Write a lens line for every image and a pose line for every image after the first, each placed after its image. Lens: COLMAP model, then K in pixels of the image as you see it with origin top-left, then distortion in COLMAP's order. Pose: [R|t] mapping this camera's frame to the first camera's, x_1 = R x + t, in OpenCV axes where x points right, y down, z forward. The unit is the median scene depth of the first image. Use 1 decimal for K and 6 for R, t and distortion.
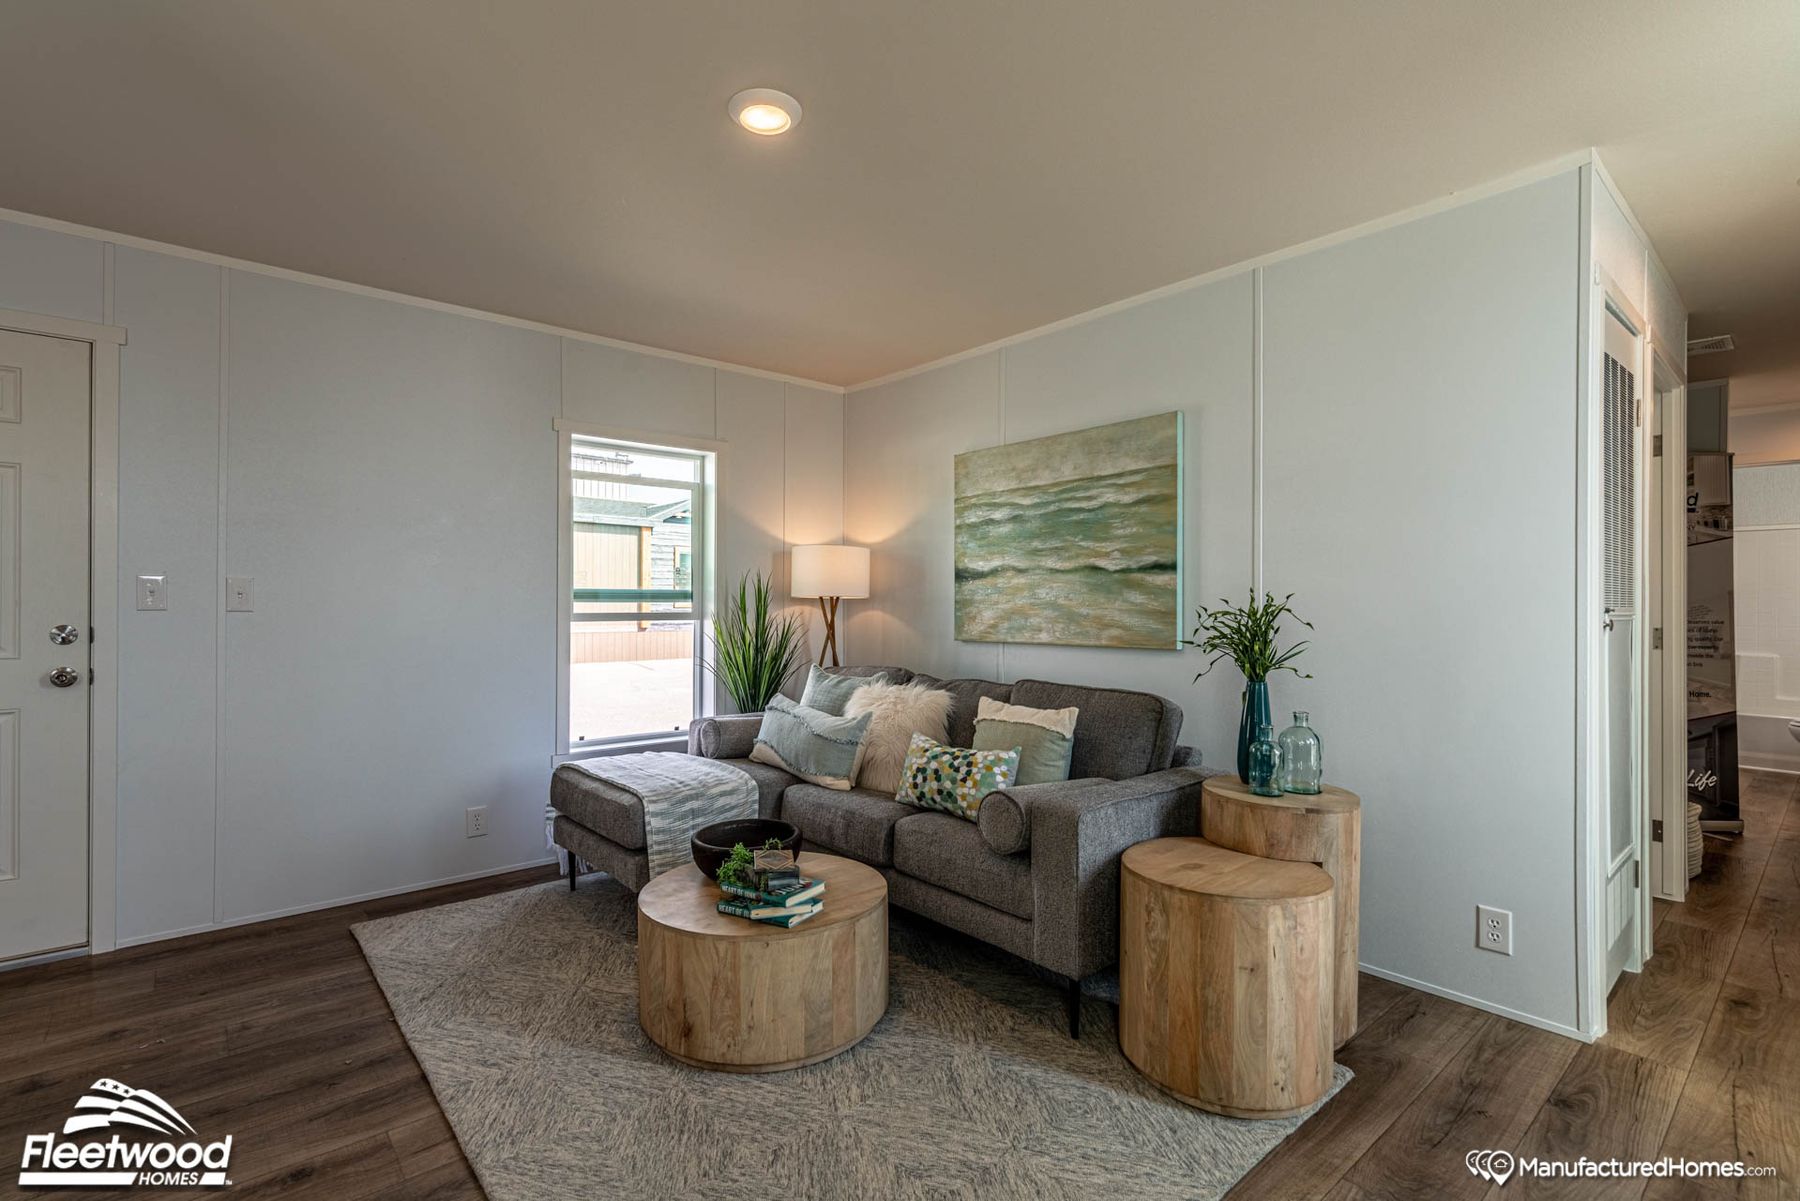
lens RADIAL K [[830.4, 0, 884.6], [0, 830.4, 605.3], [0, 0, 1]] dist [-0.002213, -0.000255]
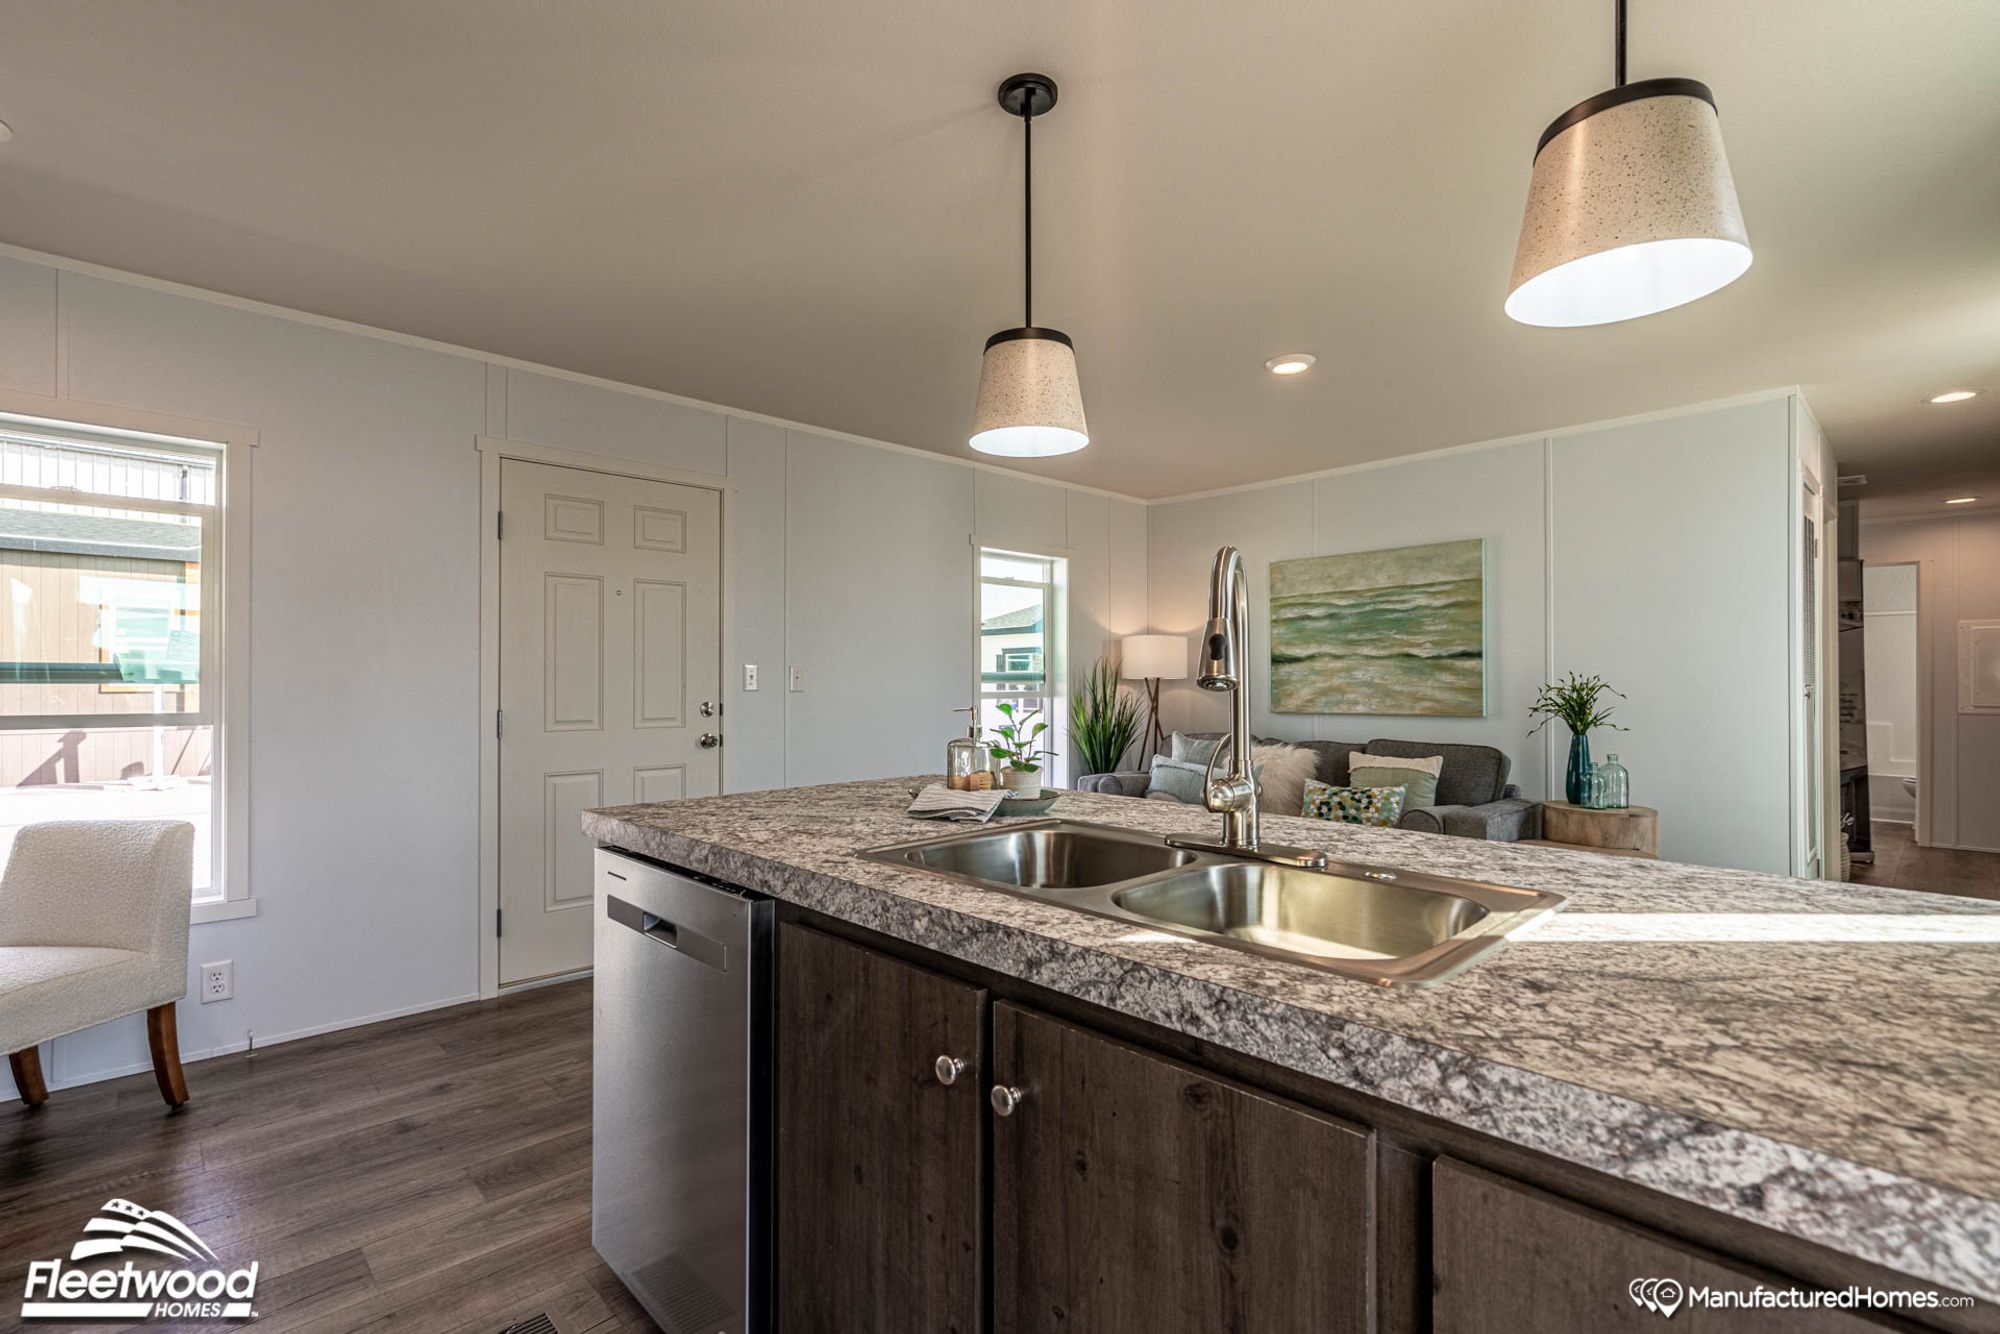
lens RADIAL K [[922.7, 0, 987.0], [0, 922.7, 681.1], [0, 0, 1]] dist [-0.002213, -0.000255]
pose [[0.998380, -0.004942, 0.056677, -0.480445], [0.005205, 0.999976, -0.004494, -0.001153], [-0.056653, 0.004782, 0.998382, -0.399272]]
